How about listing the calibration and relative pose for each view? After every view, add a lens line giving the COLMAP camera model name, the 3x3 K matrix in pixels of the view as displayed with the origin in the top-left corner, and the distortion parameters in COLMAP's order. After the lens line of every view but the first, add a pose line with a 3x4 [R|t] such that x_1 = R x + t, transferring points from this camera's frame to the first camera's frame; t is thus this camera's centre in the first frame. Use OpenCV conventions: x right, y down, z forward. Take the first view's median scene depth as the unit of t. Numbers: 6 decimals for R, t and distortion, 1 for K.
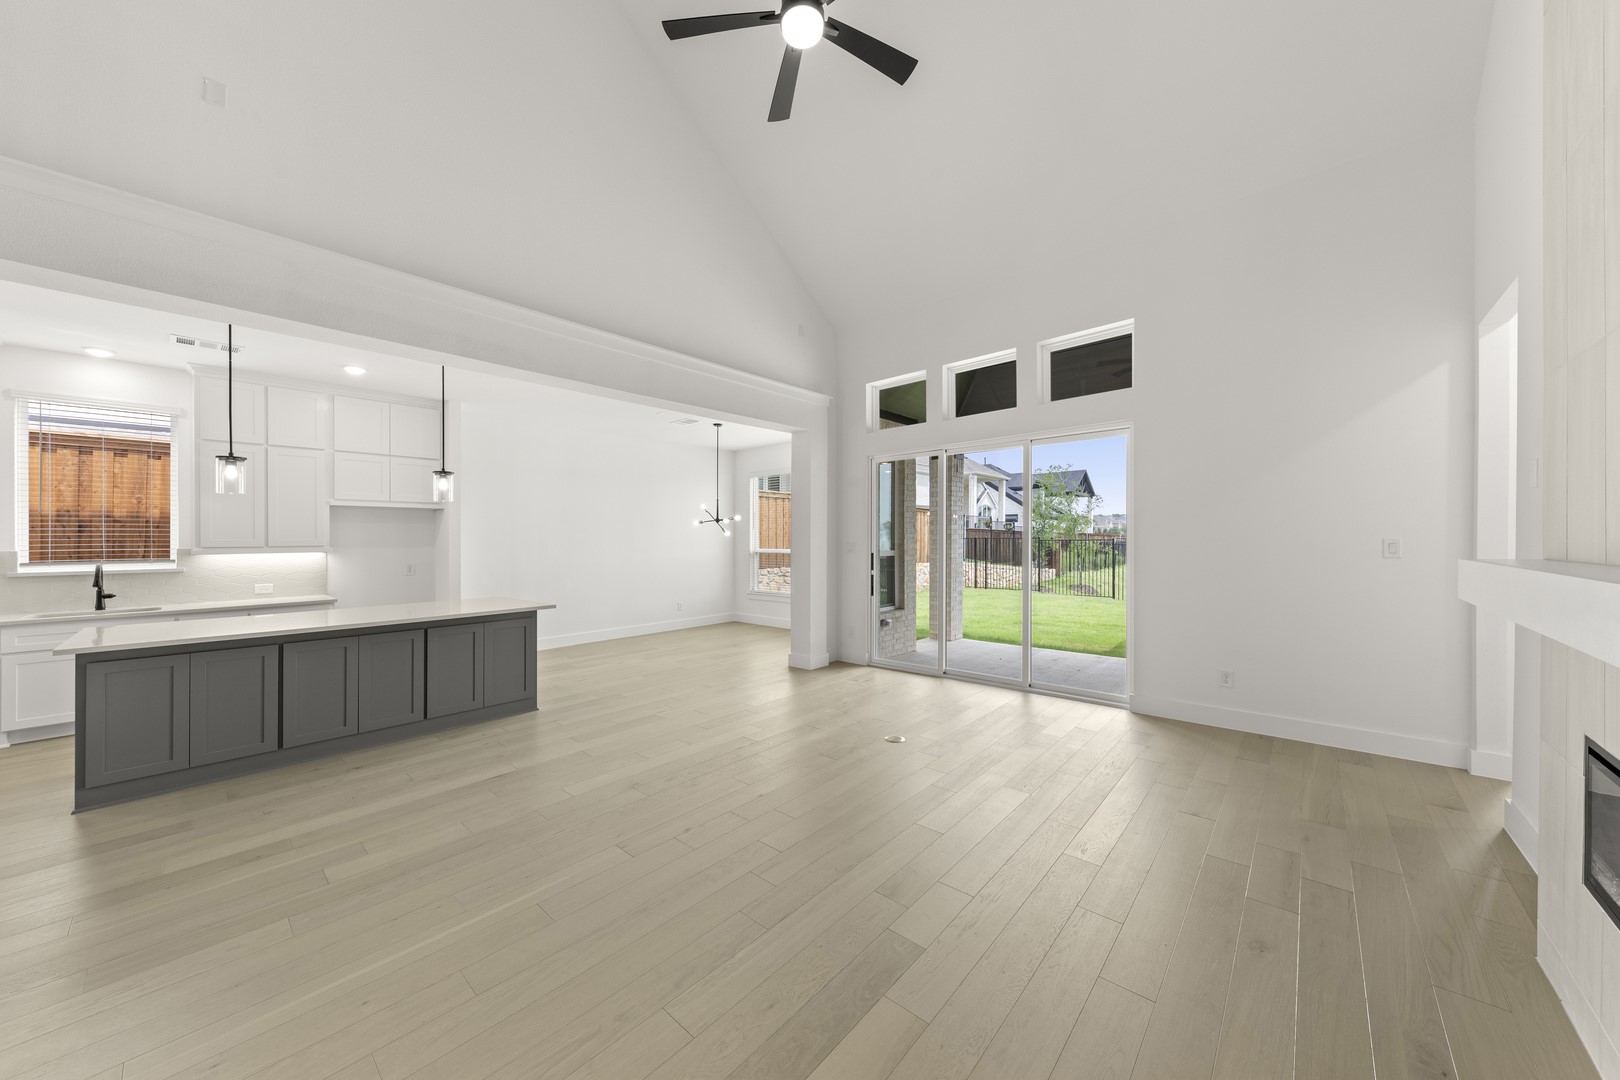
lens RADIAL K [[565.3, 0, 838.7], [0, 565.3, 547.8], [0, 0, 1]] dist [0.005642, -0.000055]
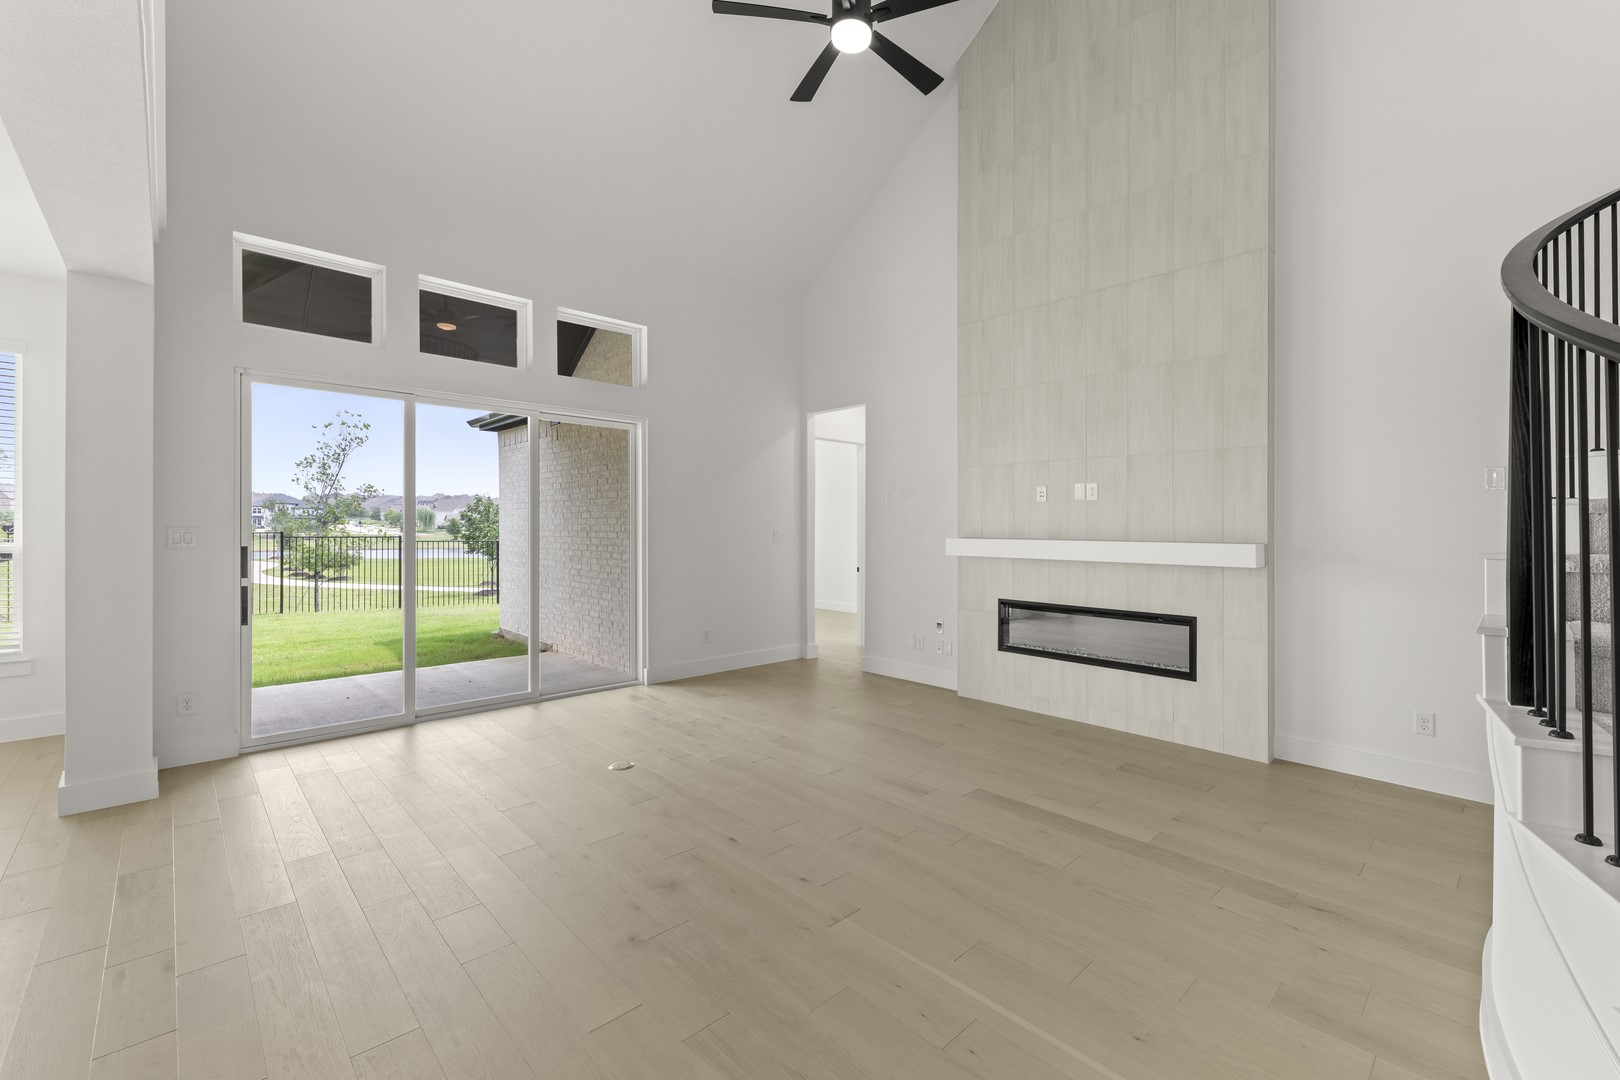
lens RADIAL K [[659.3, 0, 817.8], [0, 659.3, 531.6], [0, 0, 1]] dist [0.022129, 0.000058]
pose [[0.096893, 0.009976, 0.995245, -0.509131], [0.000828, 0.999949, -0.010104, 0.002002], [-0.995295, 0.001803, 0.096879, 0.368521]]
